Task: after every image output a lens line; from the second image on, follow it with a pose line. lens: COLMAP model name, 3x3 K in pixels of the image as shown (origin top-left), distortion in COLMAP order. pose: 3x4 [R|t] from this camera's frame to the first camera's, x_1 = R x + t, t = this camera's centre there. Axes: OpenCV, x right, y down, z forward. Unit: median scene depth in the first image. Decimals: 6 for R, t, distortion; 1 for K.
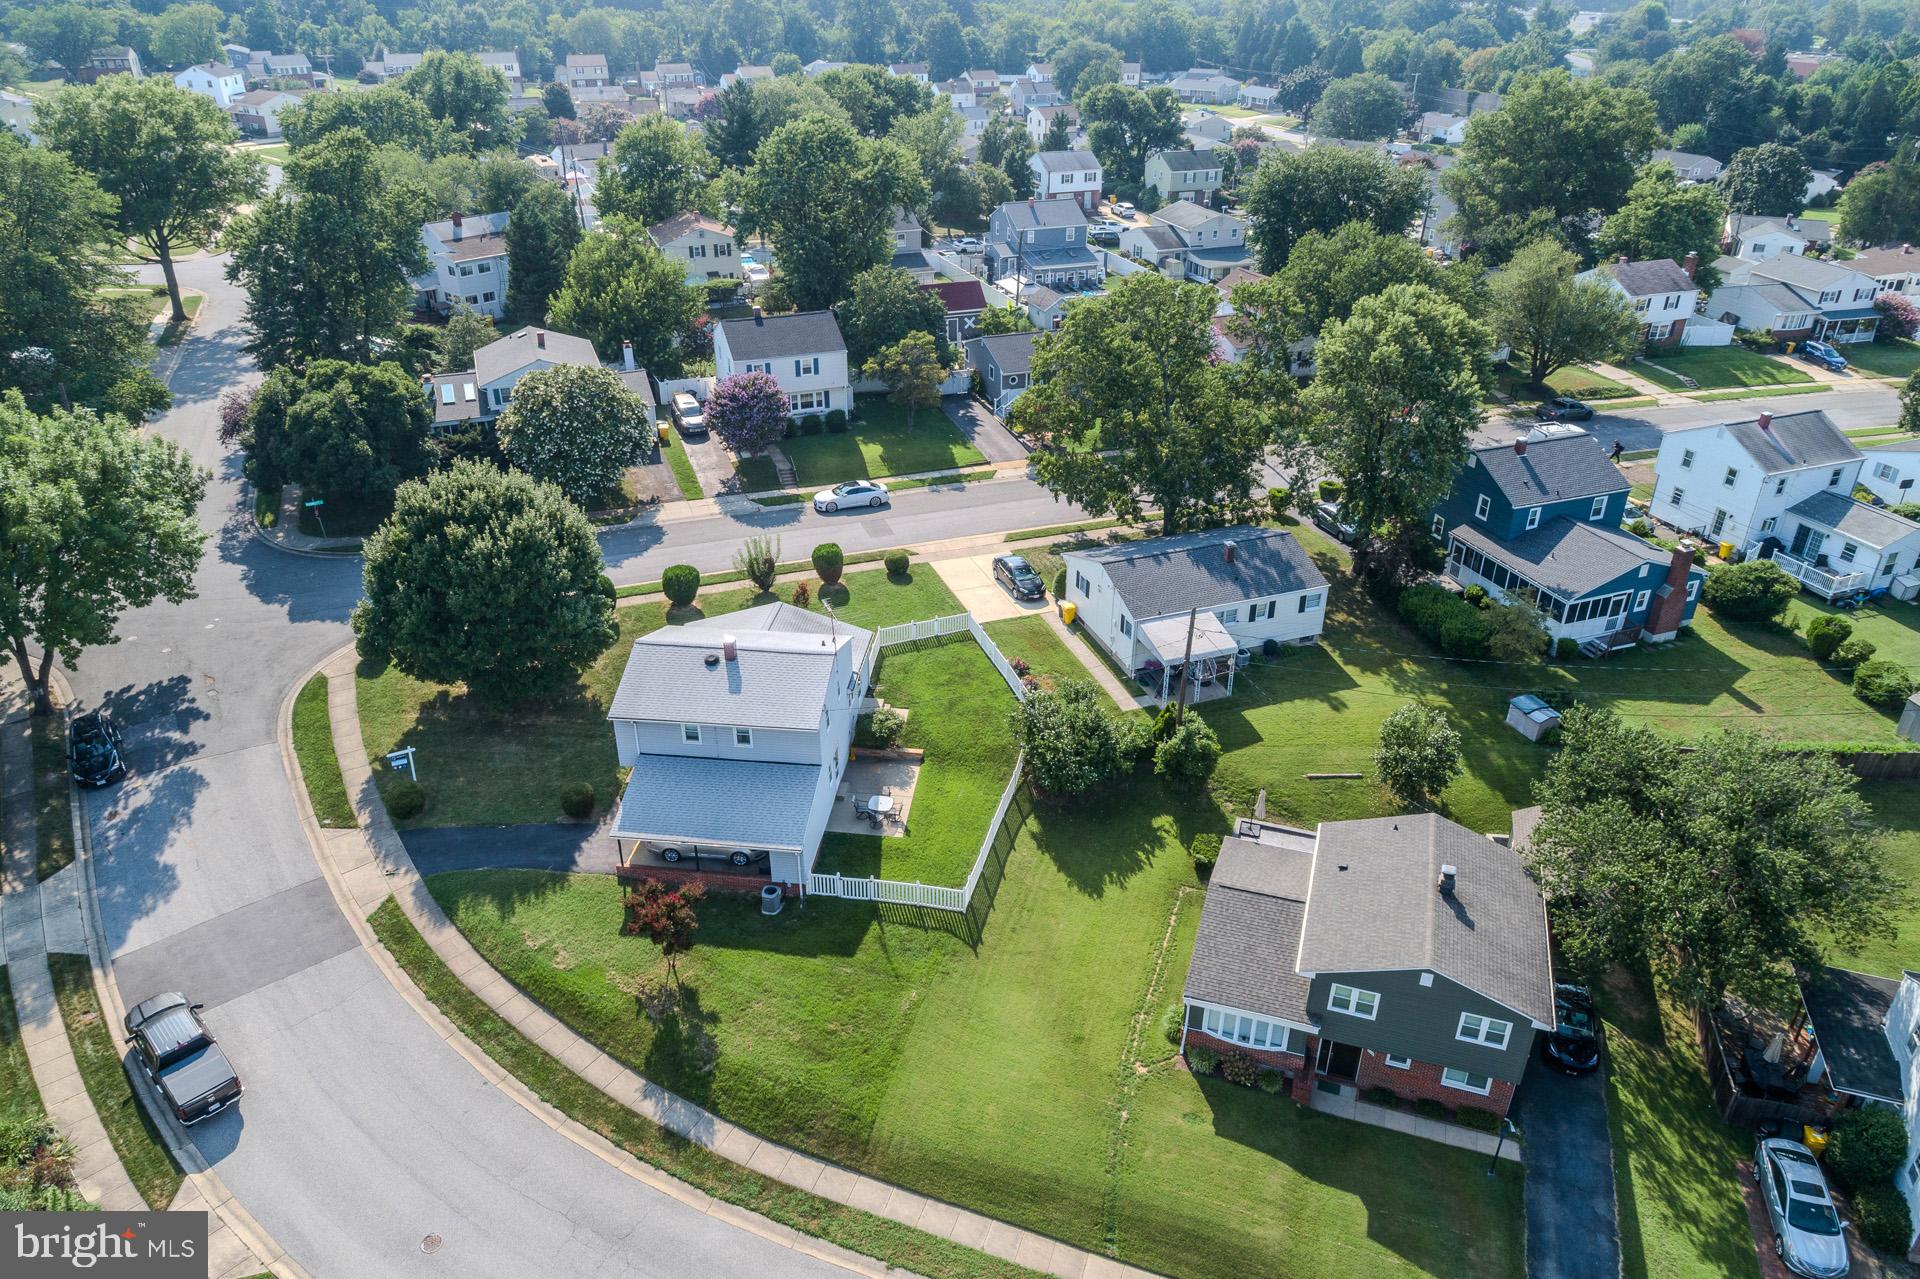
lens RADIAL K [[1286.7, 0, 962.8], [0, 1286.7, 644.8], [0, 0, 1]] dist [-0.005680, 0.004925]
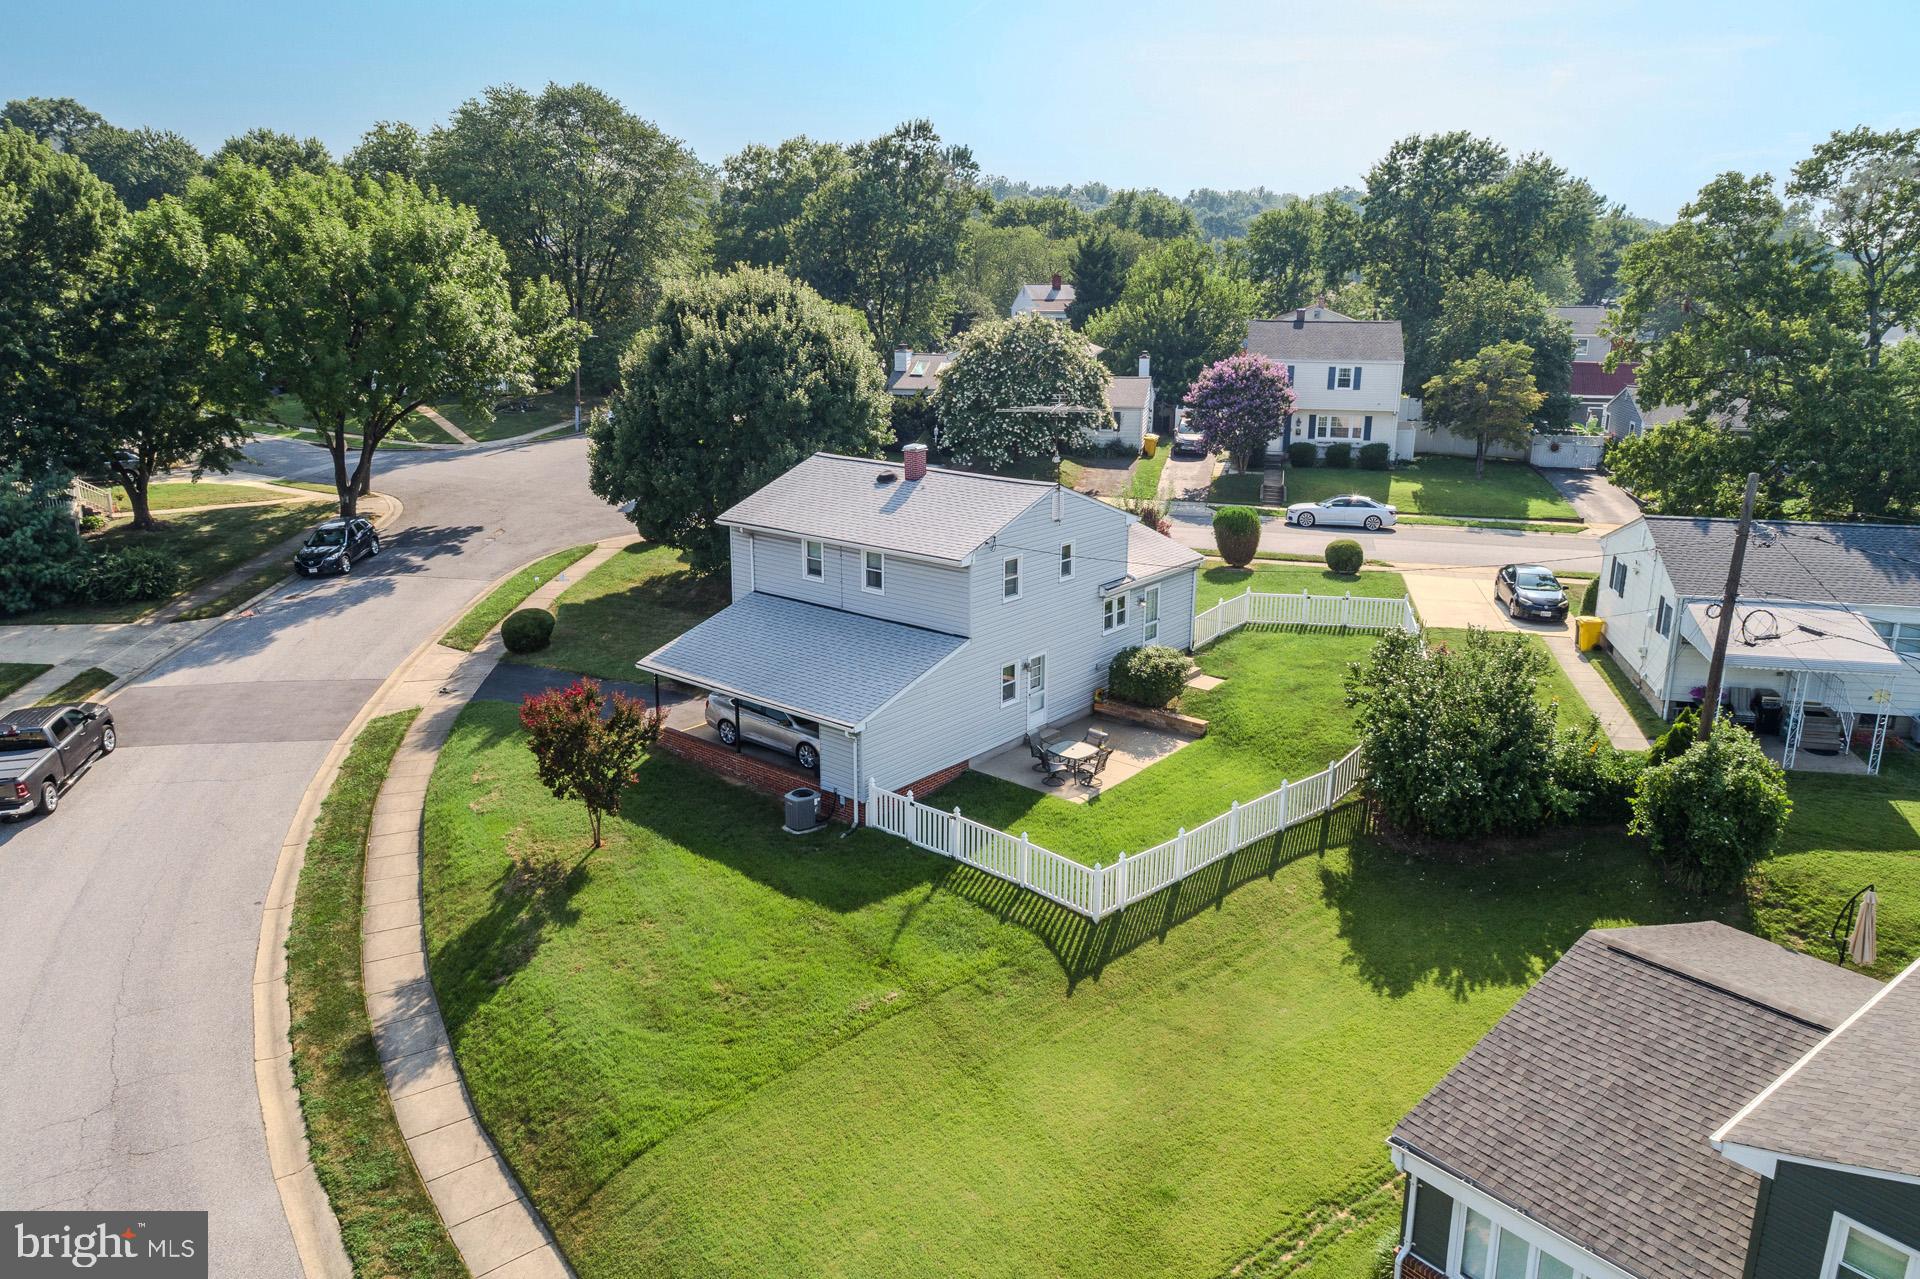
lens RADIAL K [[1340.1, 0, 962.5], [0, 1340.1, 640.5], [0, 0, 1]] dist [-0.004185, 0.003834]
pose [[0.839486, 0.147162, -0.523074, 0.186839], [-0.266096, 0.950641, -0.159607, 0.172722], [0.473768, 0.273175, 0.837209, 0.430818]]
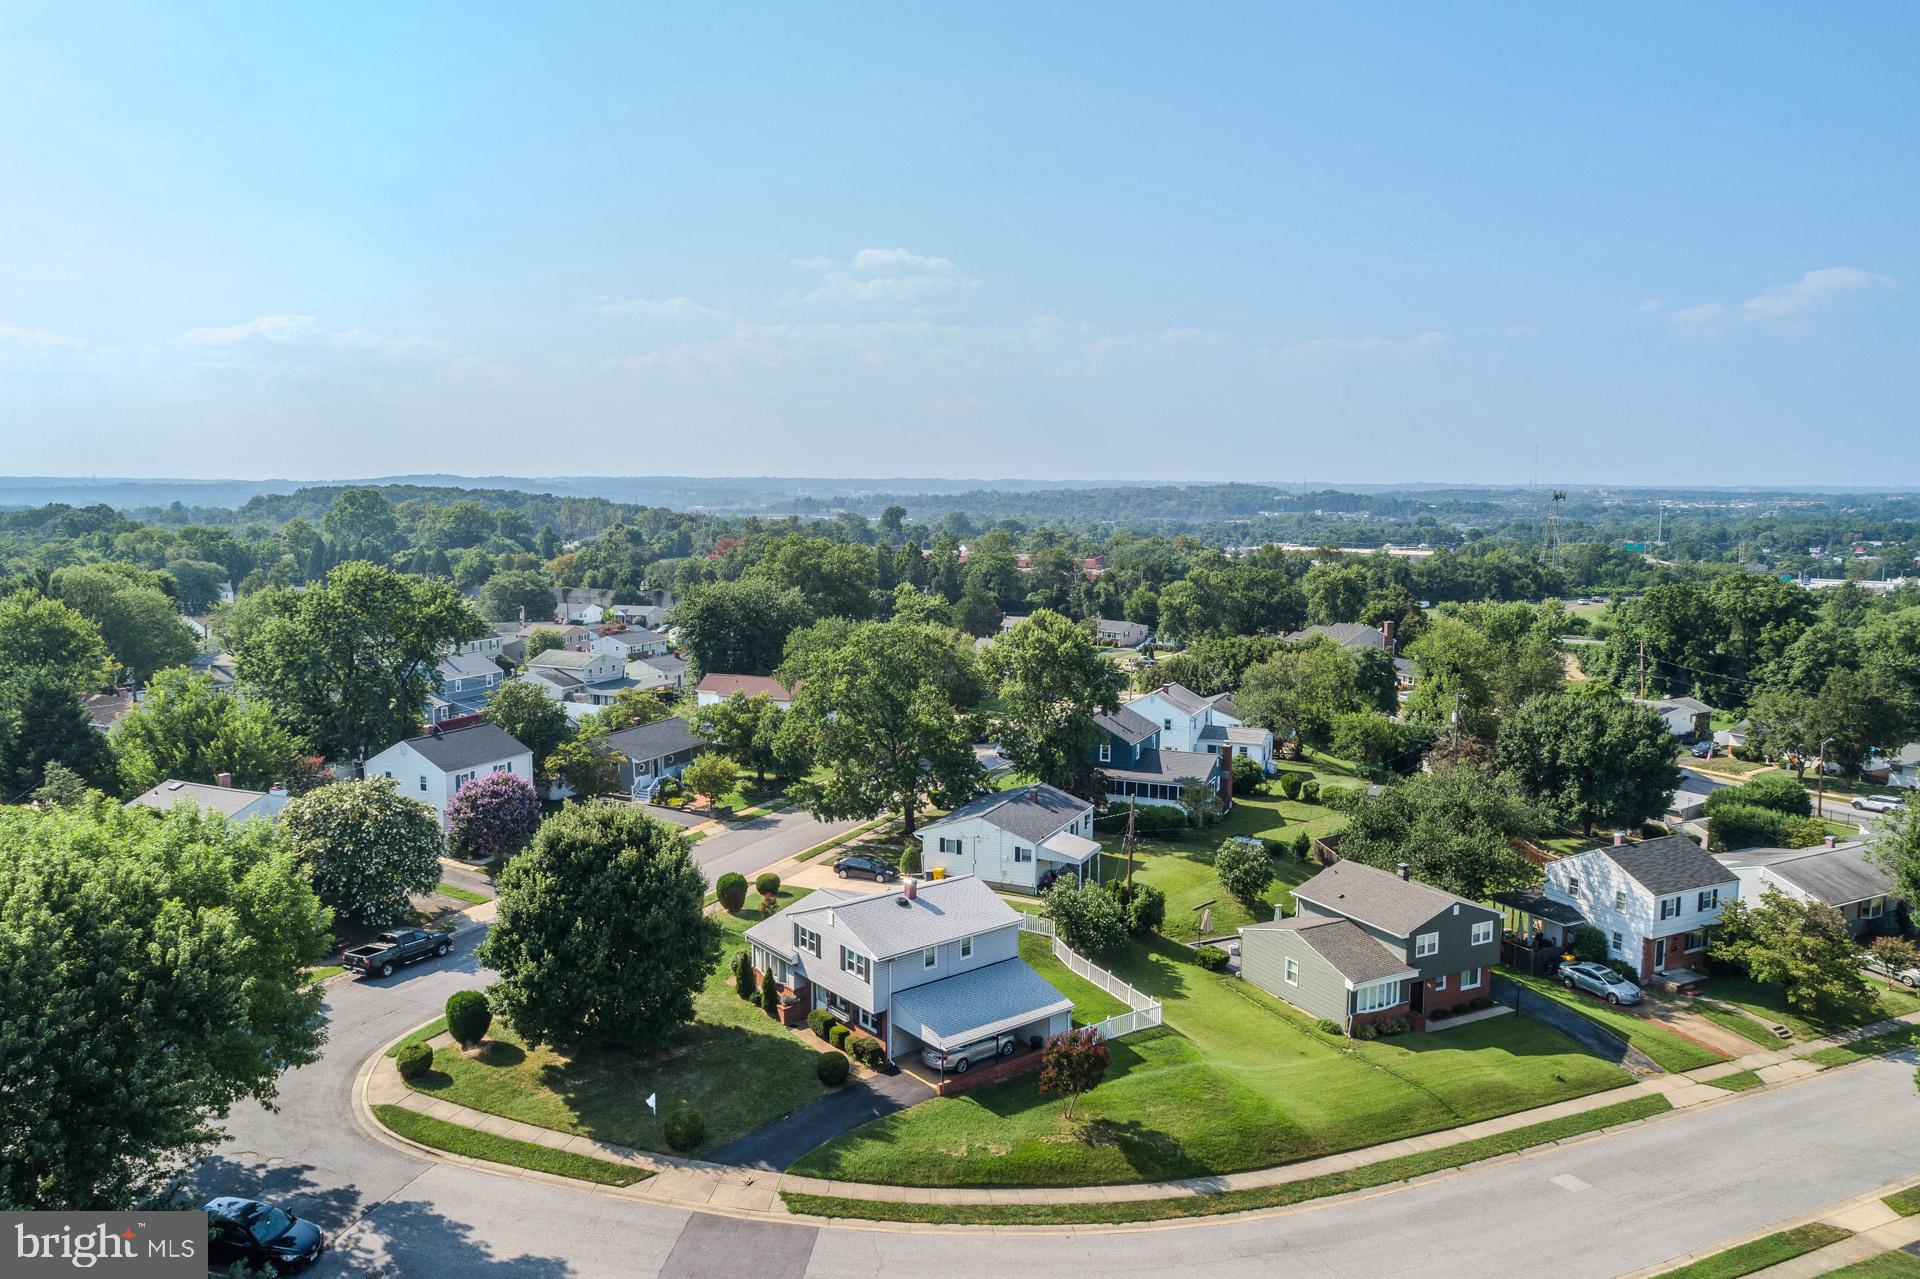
lens RADIAL K [[1286.7, 0, 962.8], [0, 1286.7, 644.8], [0, 0, 1]] dist [-0.005680, 0.004925]
pose [[0.706105, -0.083186, 0.703204, -0.860699], [0.344844, 0.907754, -0.238883, 0.087952], [-0.618465, 0.411172, 0.669656, 0.096969]]
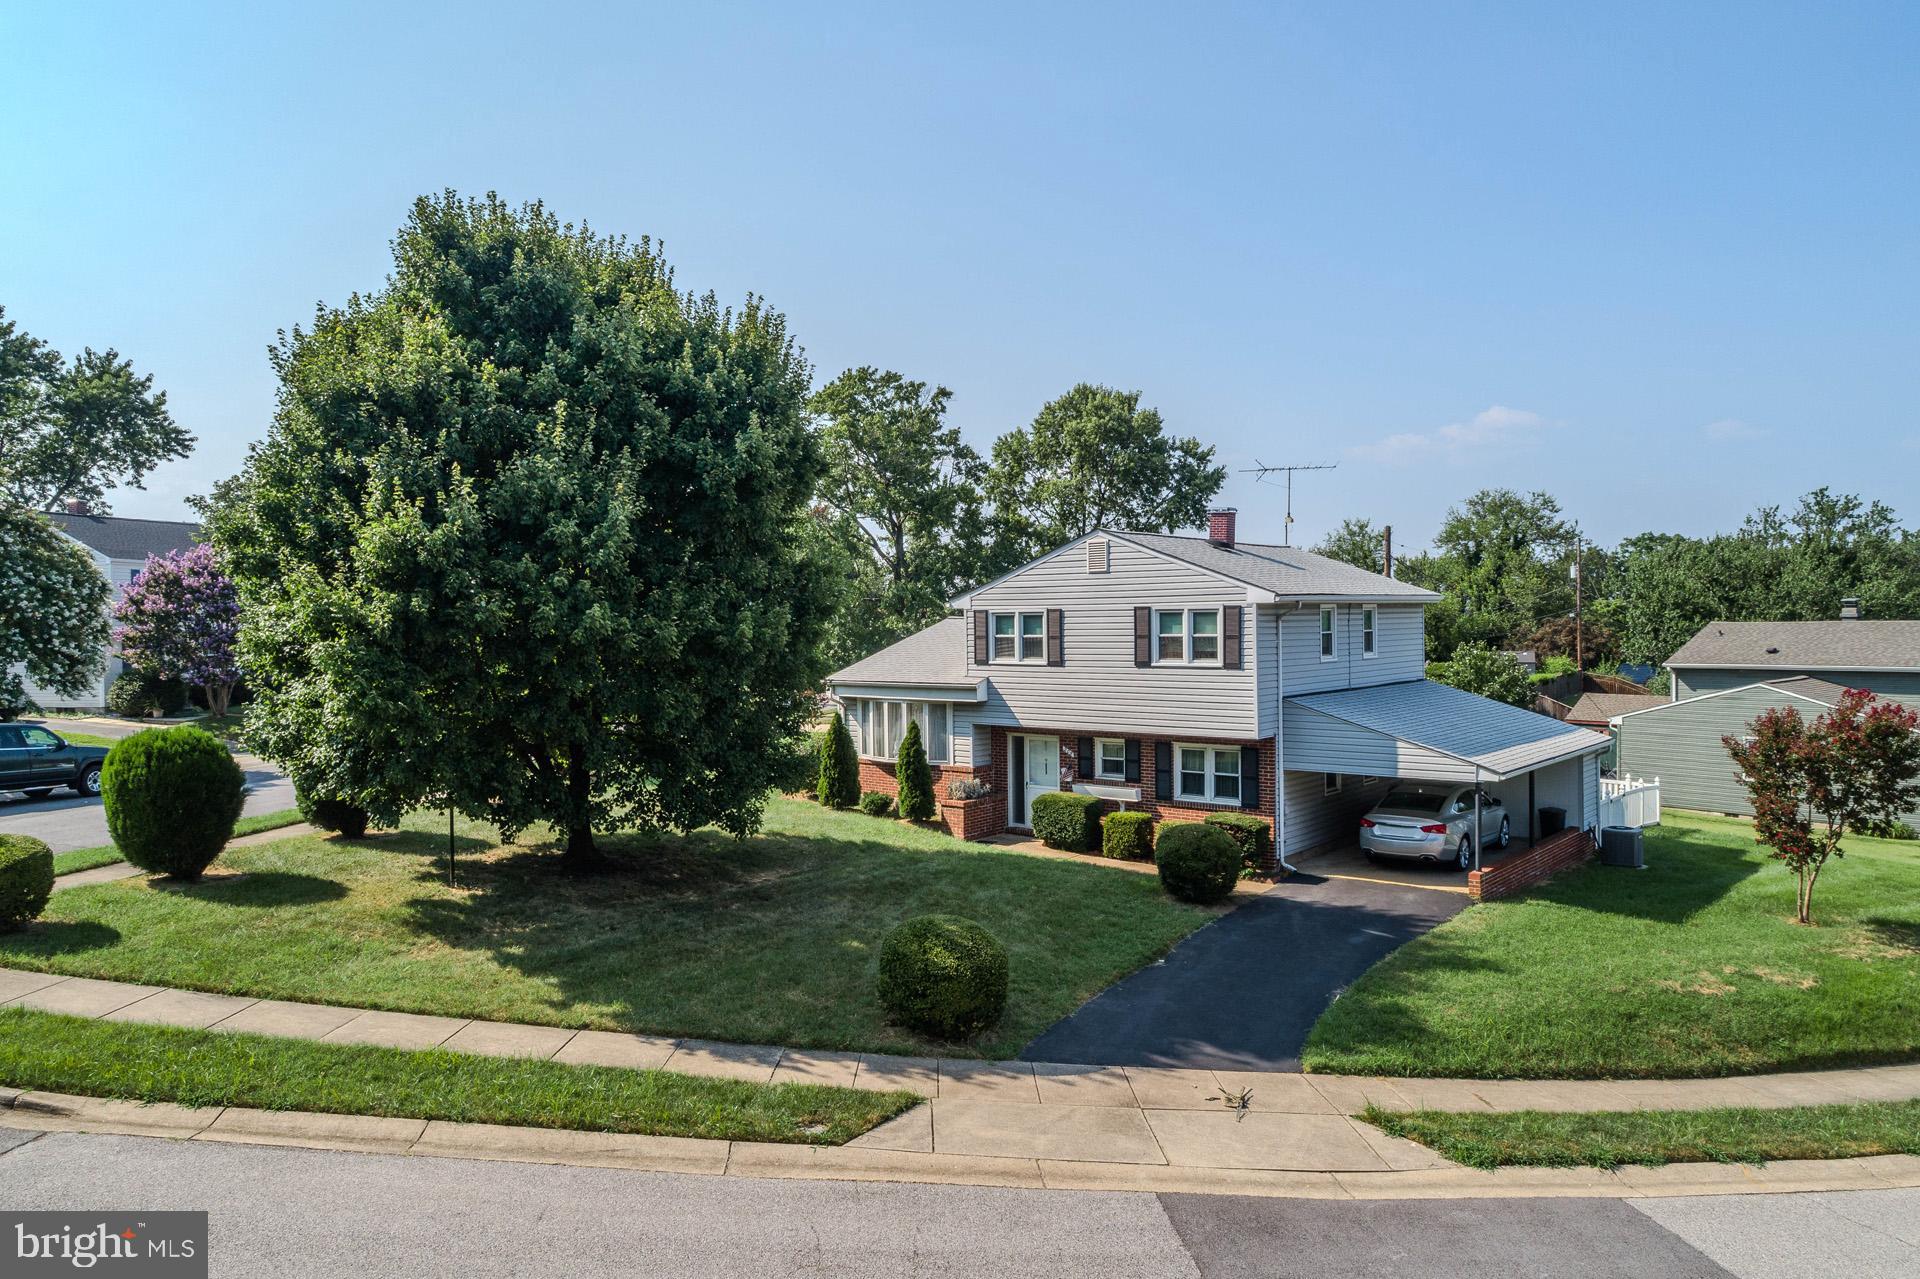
lens RADIAL K [[1286.7, 0, 962.8], [0, 1286.7, 644.8], [0, 0, 1]] dist [-0.005680, 0.004925]
pose [[0.547693, -0.027710, 0.836220, -0.630518], [0.418984, 0.874189, -0.245451, 0.120250], [-0.724213, 0.484795, 0.490397, 0.766136]]
